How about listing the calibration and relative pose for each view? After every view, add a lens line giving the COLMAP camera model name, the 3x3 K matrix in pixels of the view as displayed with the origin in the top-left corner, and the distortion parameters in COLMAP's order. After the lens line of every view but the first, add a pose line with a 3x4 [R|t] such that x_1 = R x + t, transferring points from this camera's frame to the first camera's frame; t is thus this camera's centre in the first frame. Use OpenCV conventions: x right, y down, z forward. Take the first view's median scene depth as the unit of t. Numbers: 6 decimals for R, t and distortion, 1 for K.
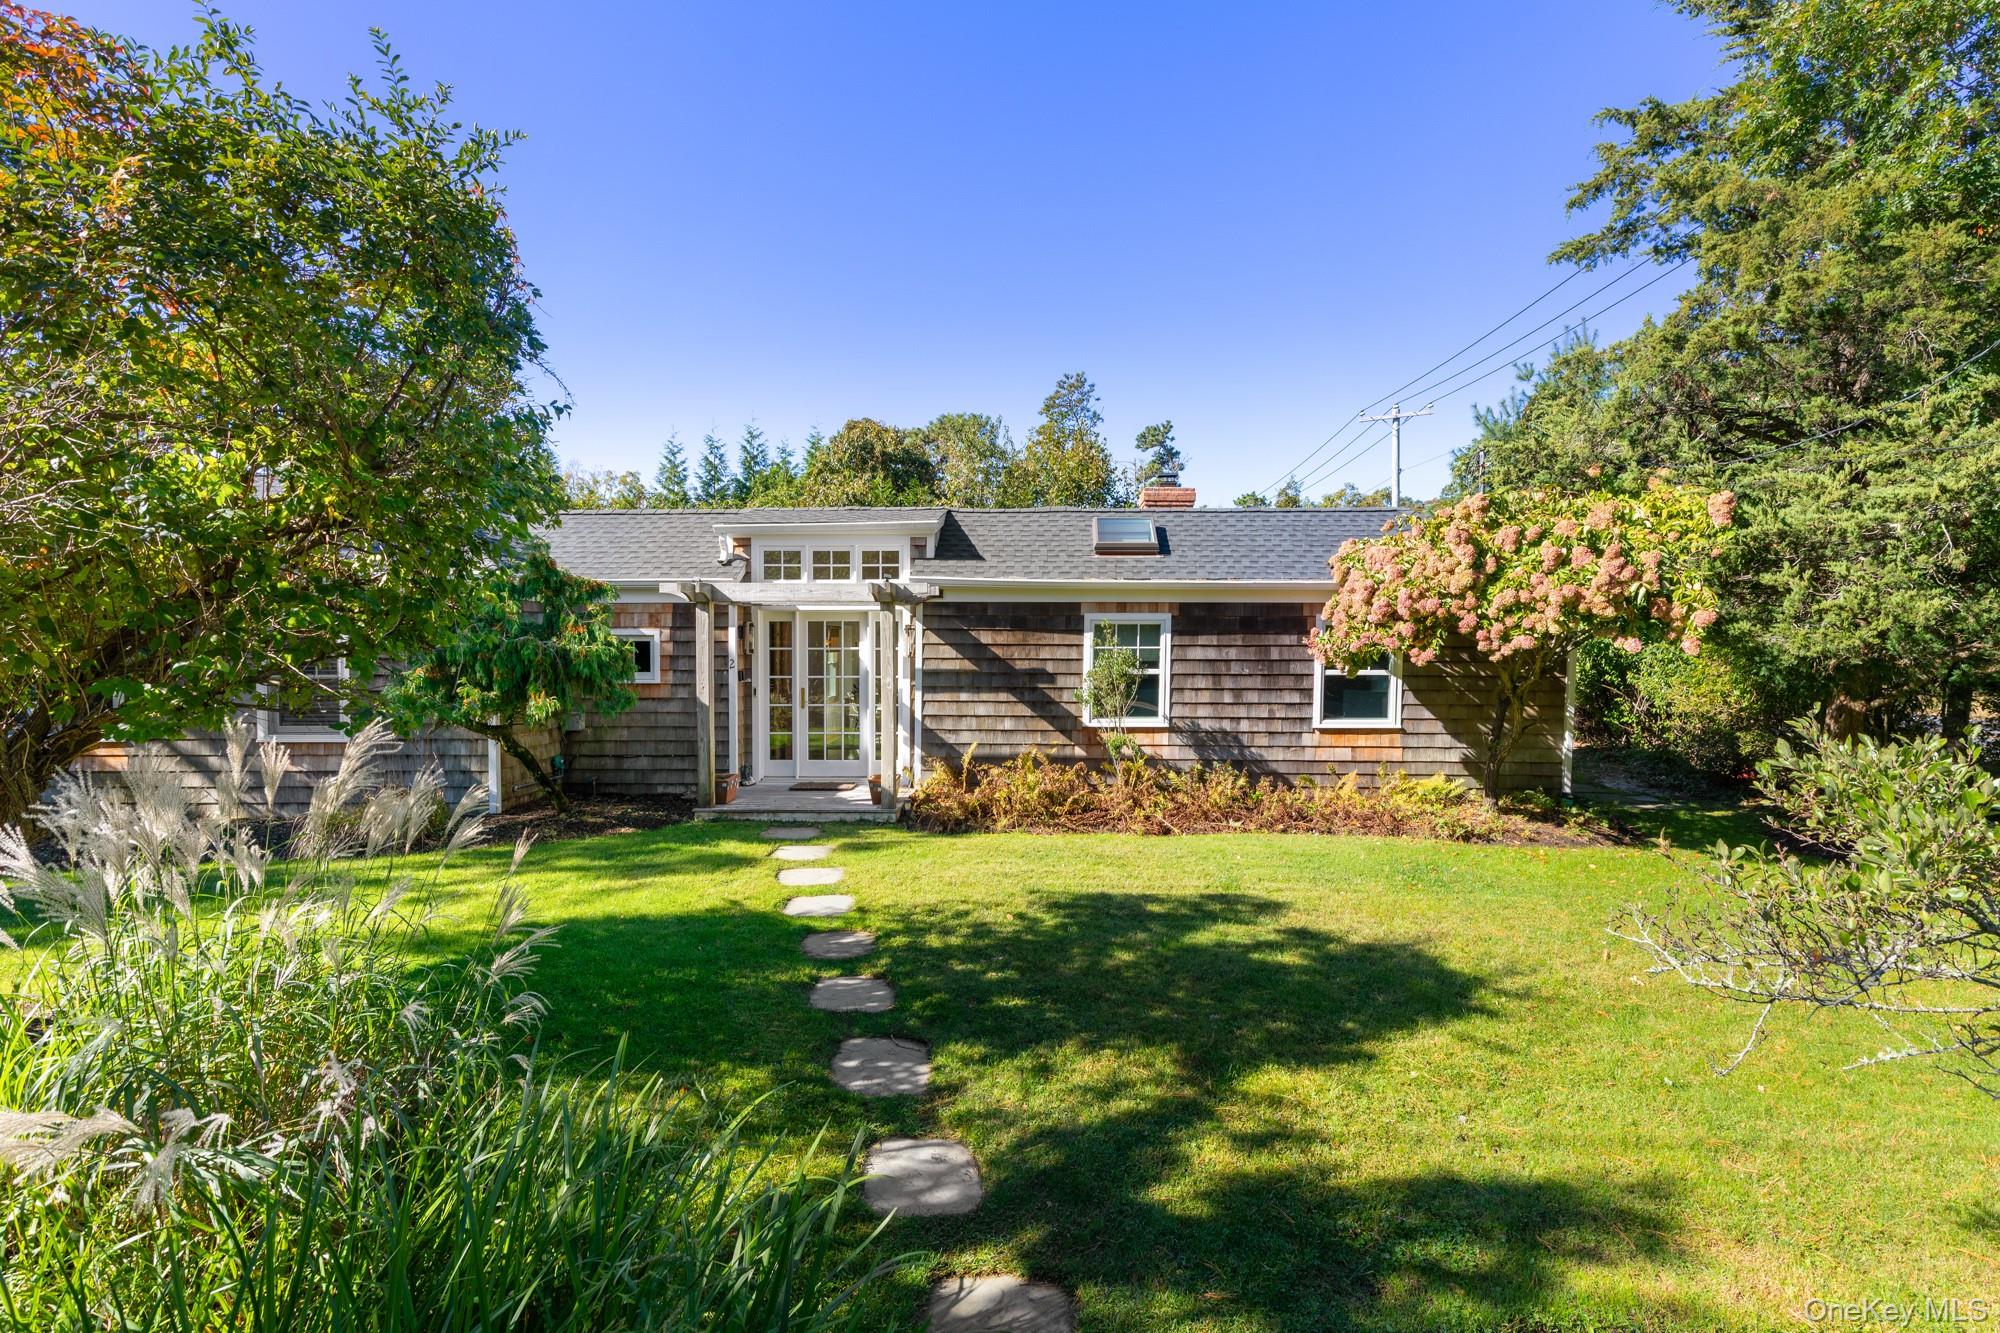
lens RADIAL K [[969.6, 0, 998.6], [0, 969.6, 672.7], [0, 0, 1]] dist [0.001925, 0.000268]
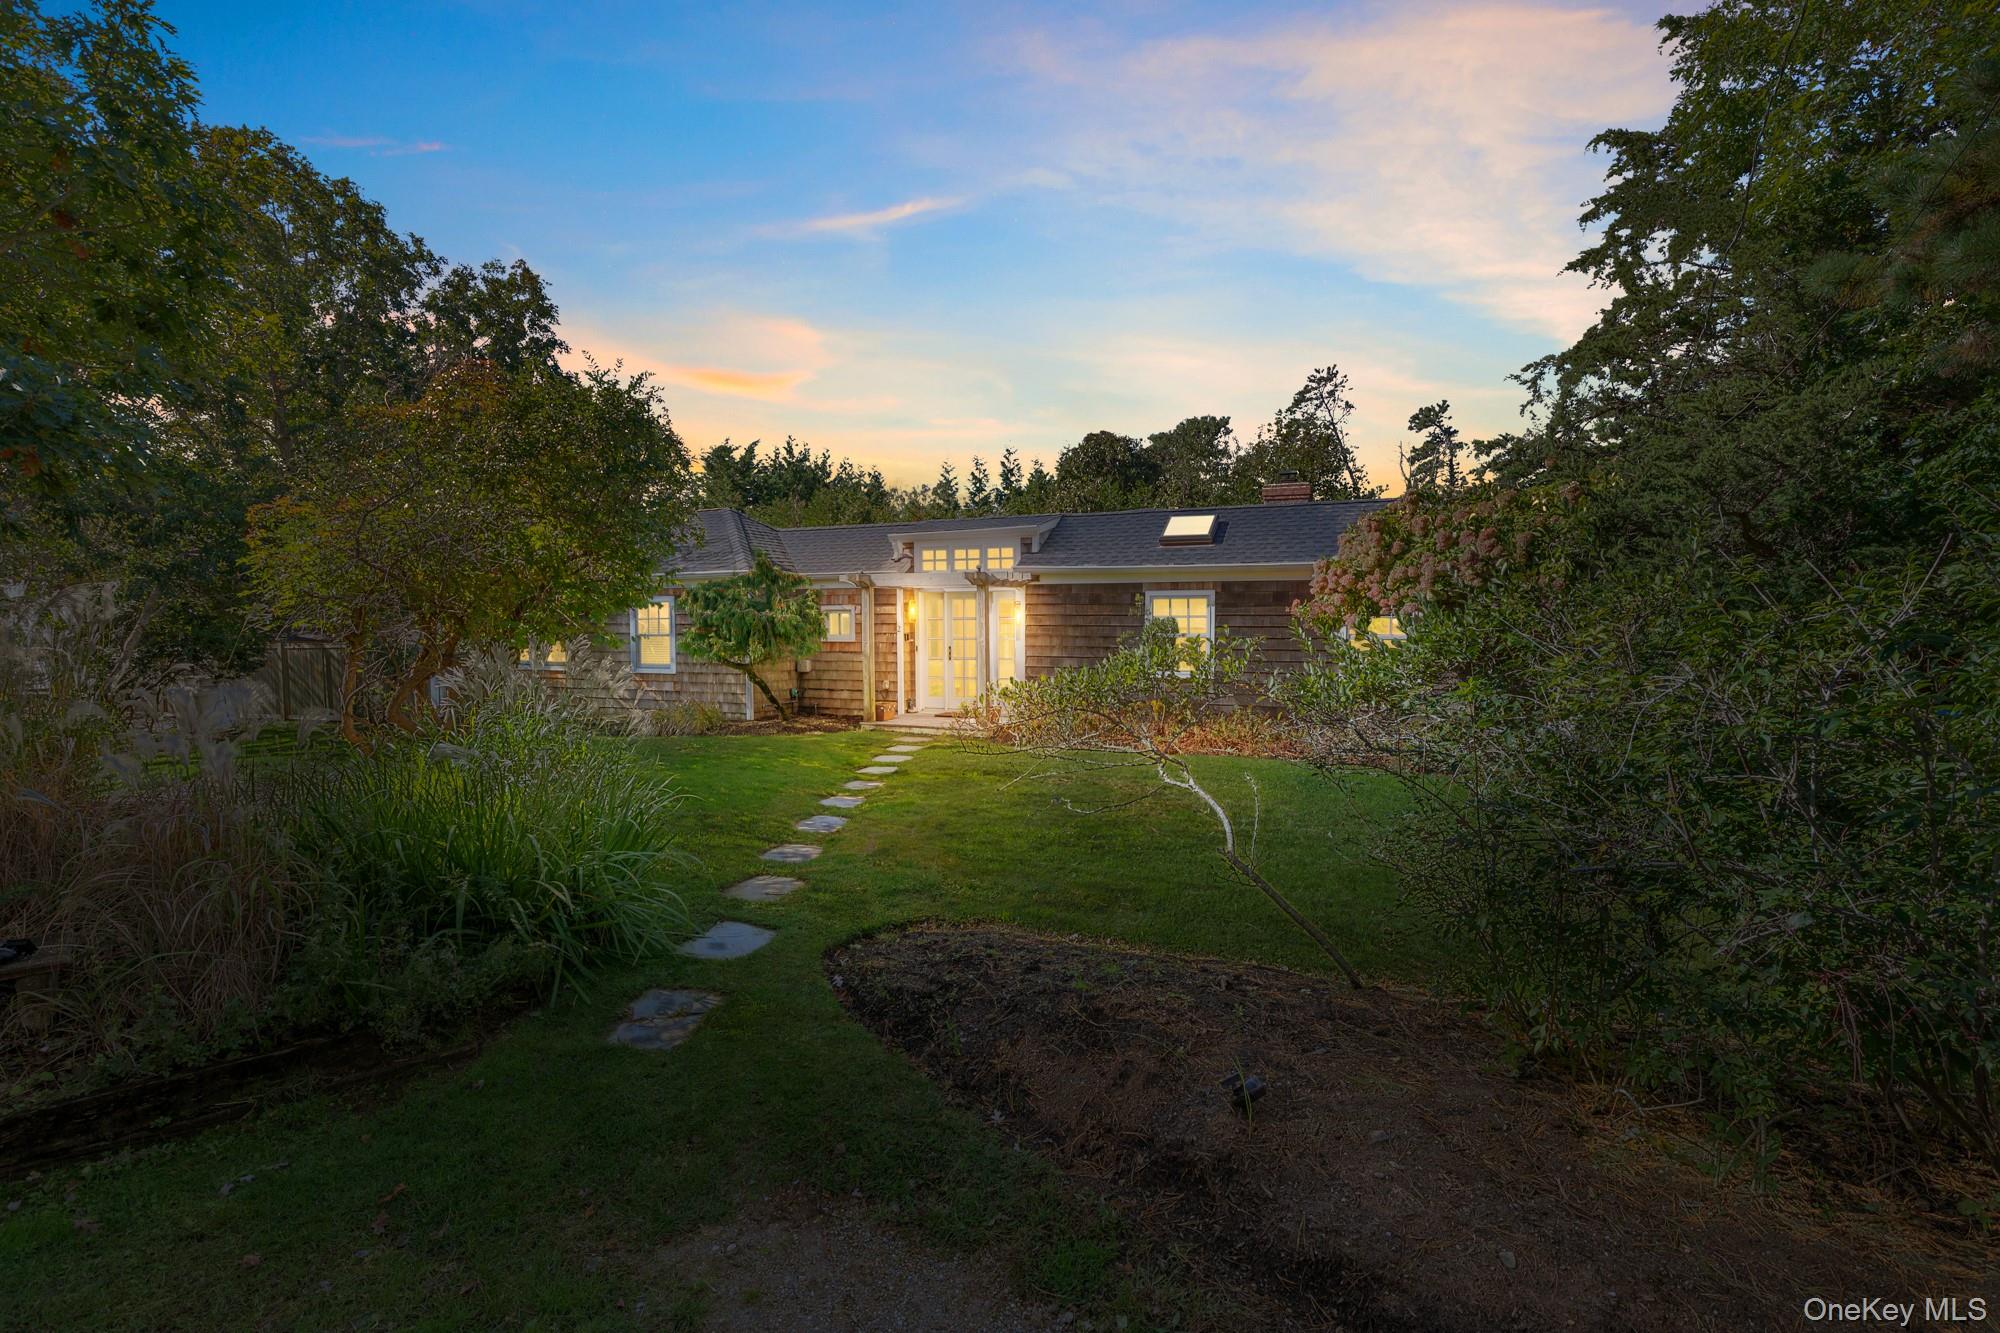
lens RADIAL K [[926.7, 0, 1001.7], [0, 926.7, 662.3], [0, 0, 1]] dist [0.008962, -0.001482]
pose [[0.933720, 0.012999, -0.357767, 0.351919], [-0.009946, 0.999897, 0.010374, 0.023914], [0.357865, -0.006128, 0.933753, -0.239206]]
